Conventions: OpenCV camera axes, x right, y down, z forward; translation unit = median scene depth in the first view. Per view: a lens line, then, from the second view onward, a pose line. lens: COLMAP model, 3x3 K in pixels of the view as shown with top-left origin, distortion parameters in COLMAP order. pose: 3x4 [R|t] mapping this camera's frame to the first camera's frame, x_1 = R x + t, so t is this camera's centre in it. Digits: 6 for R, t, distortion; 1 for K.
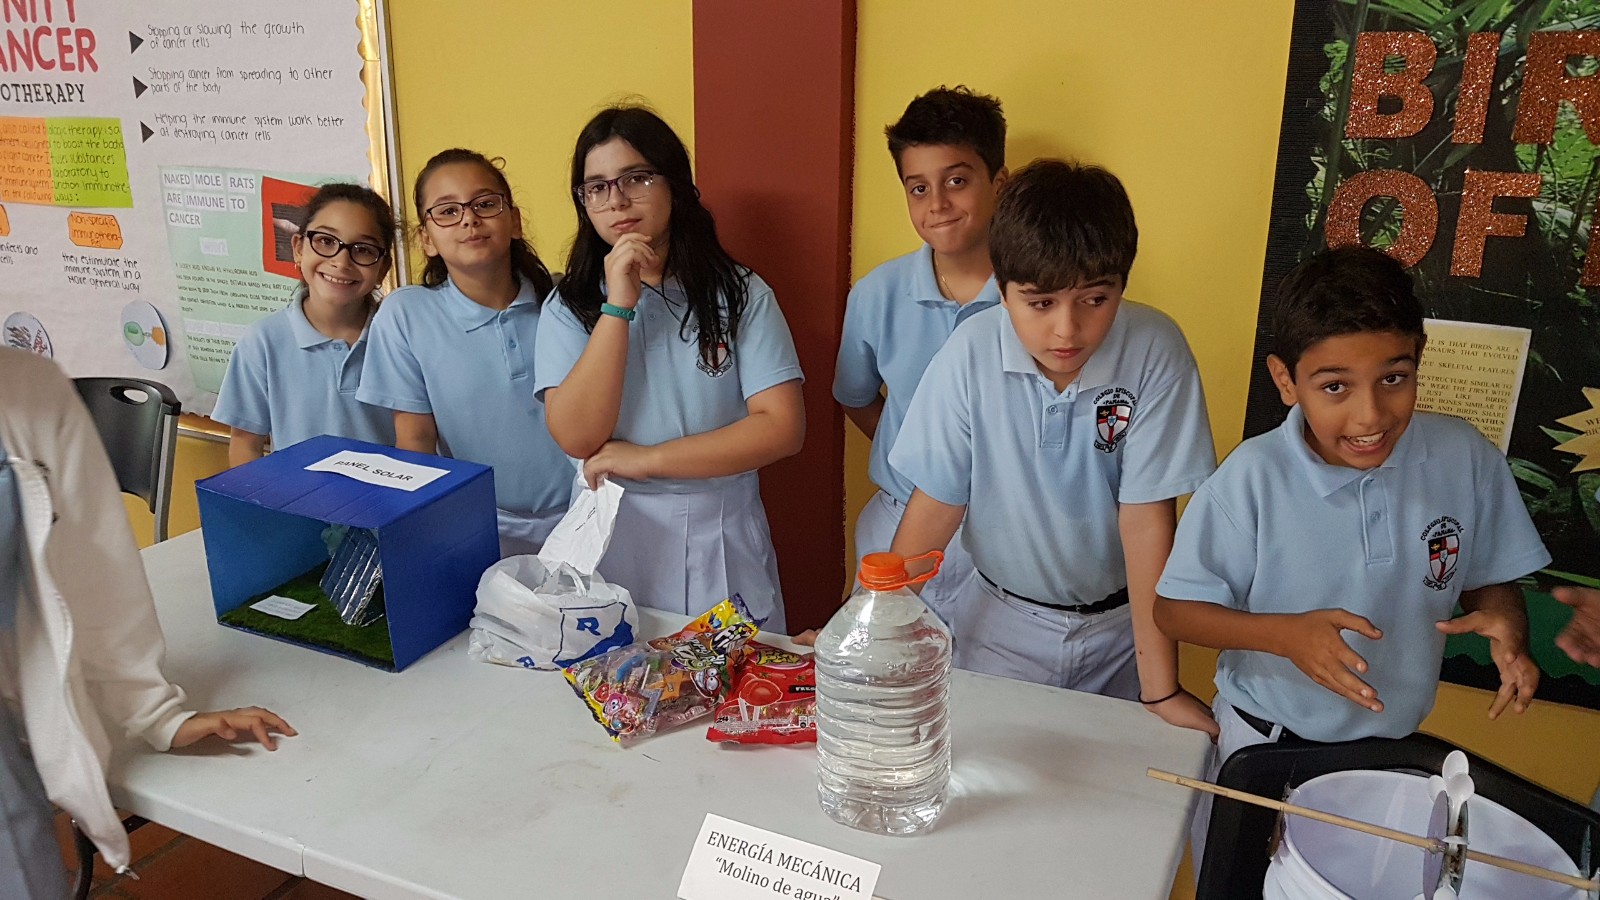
lens RADIAL K [[1315.5, 0, 792.7], [0, 1315.5, 423.6], [0, 0, 1]] dist [0.005371, -0.010718]
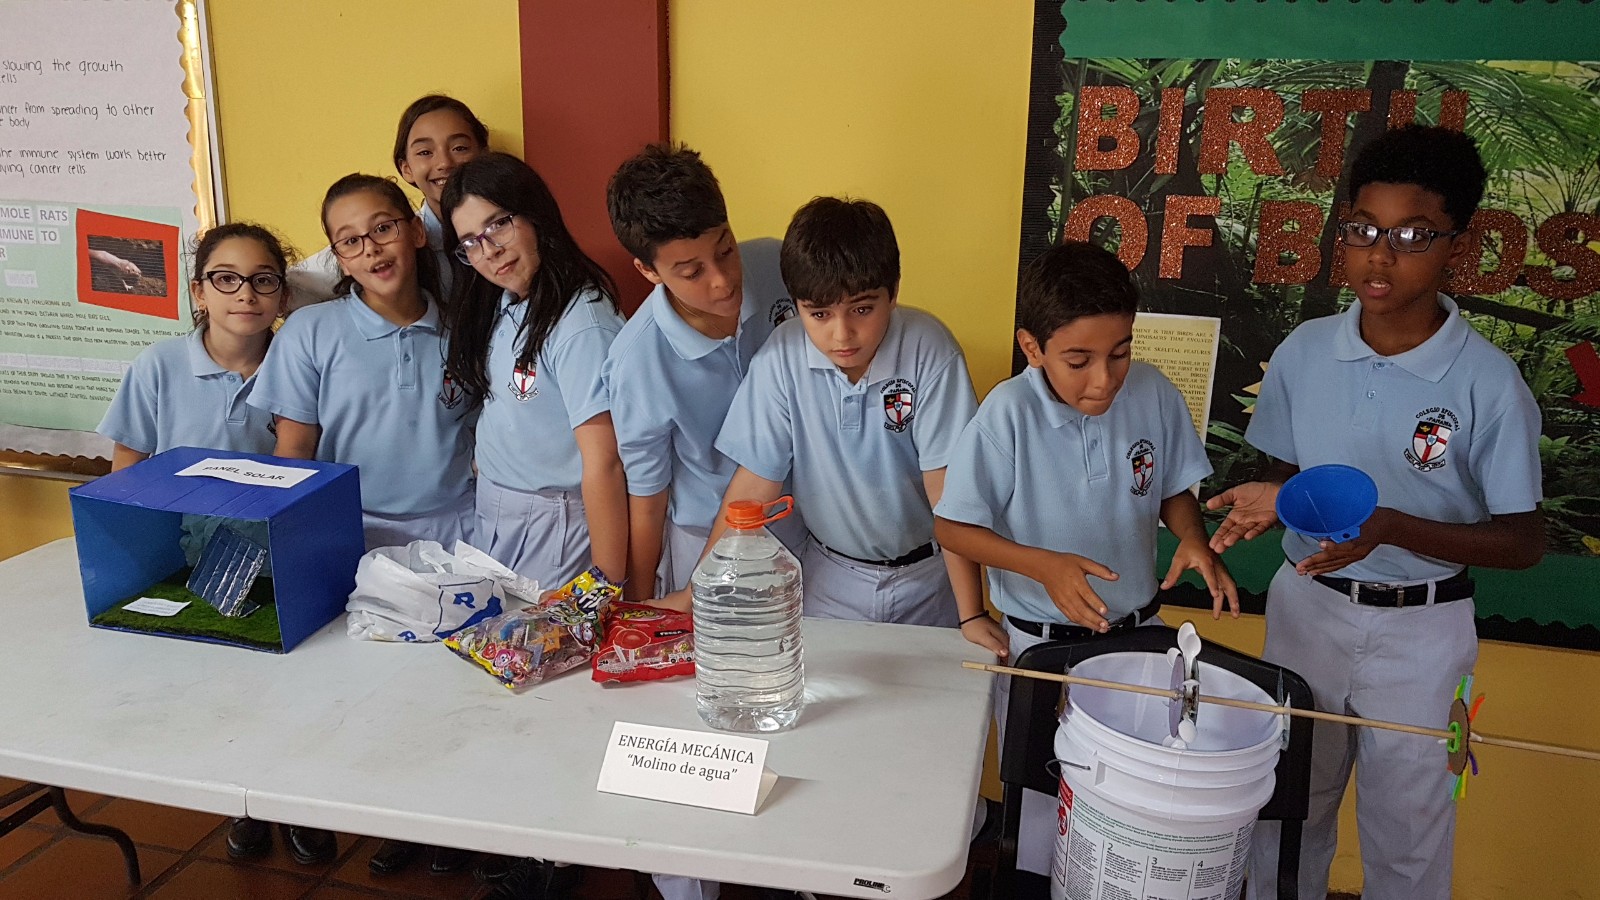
lens RADIAL K [[1315.5, 0, 792.7], [0, 1315.5, 423.6], [0, 0, 1]] dist [0.005371, -0.010718]
pose [[0.978929, -0.034992, 0.201180, -0.102261], [0.042091, 0.998629, -0.031113, 0.050928], [-0.199815, 0.038925, 0.979060, -0.160011]]
